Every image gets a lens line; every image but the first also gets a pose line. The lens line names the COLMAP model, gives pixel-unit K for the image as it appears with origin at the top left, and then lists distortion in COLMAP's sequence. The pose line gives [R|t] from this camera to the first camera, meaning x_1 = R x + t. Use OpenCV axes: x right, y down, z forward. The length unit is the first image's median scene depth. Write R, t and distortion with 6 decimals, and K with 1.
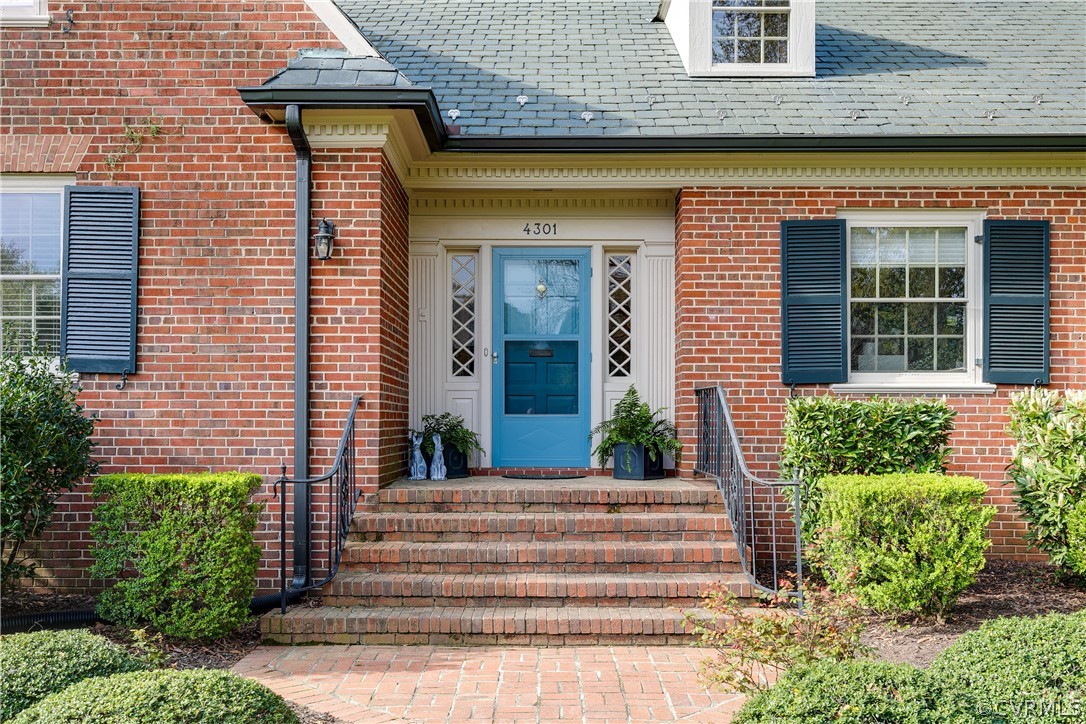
lens RADIAL K [[1058.6, 0, 514.1], [0, 1058.6, 410.5], [0, 0, 1]] dist [-0.000032, 0.000000]
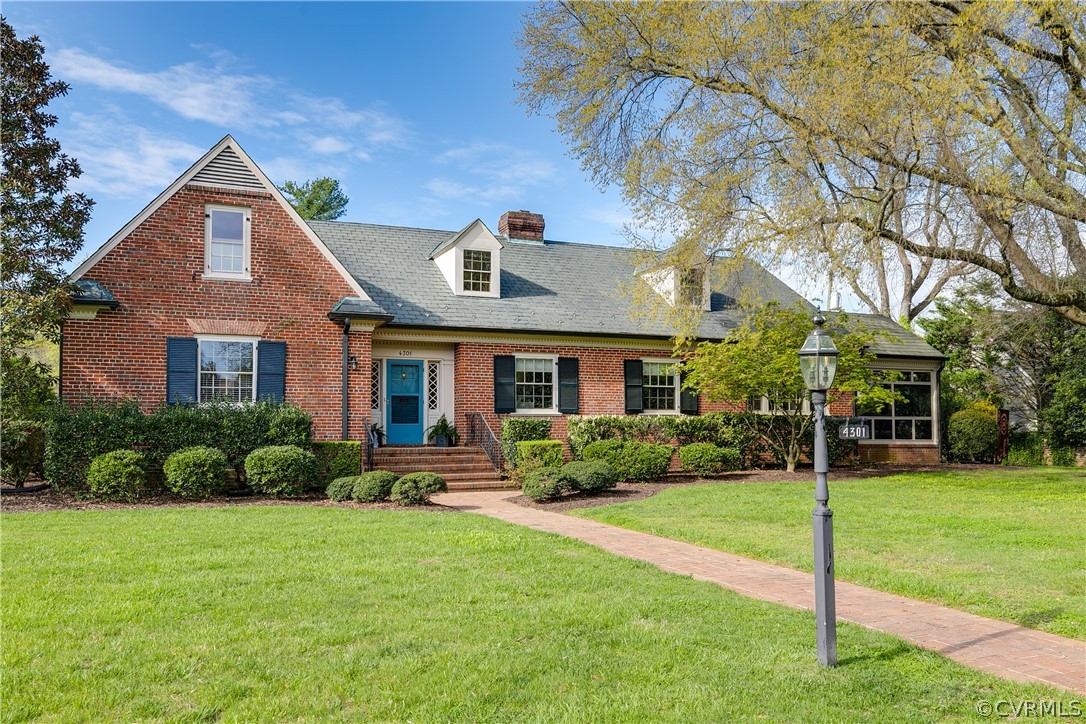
lens RADIAL K [[879.7, 0, 543.6], [0, 879.7, 366.7], [0, 0, 1]] dist [-0.006653, -0.000128]
pose [[0.910579, 0.023281, 0.412680, -0.608528], [0.004209, 0.997839, -0.065578, 0.007476], [-0.413315, 0.061451, 0.908512, -1.217656]]
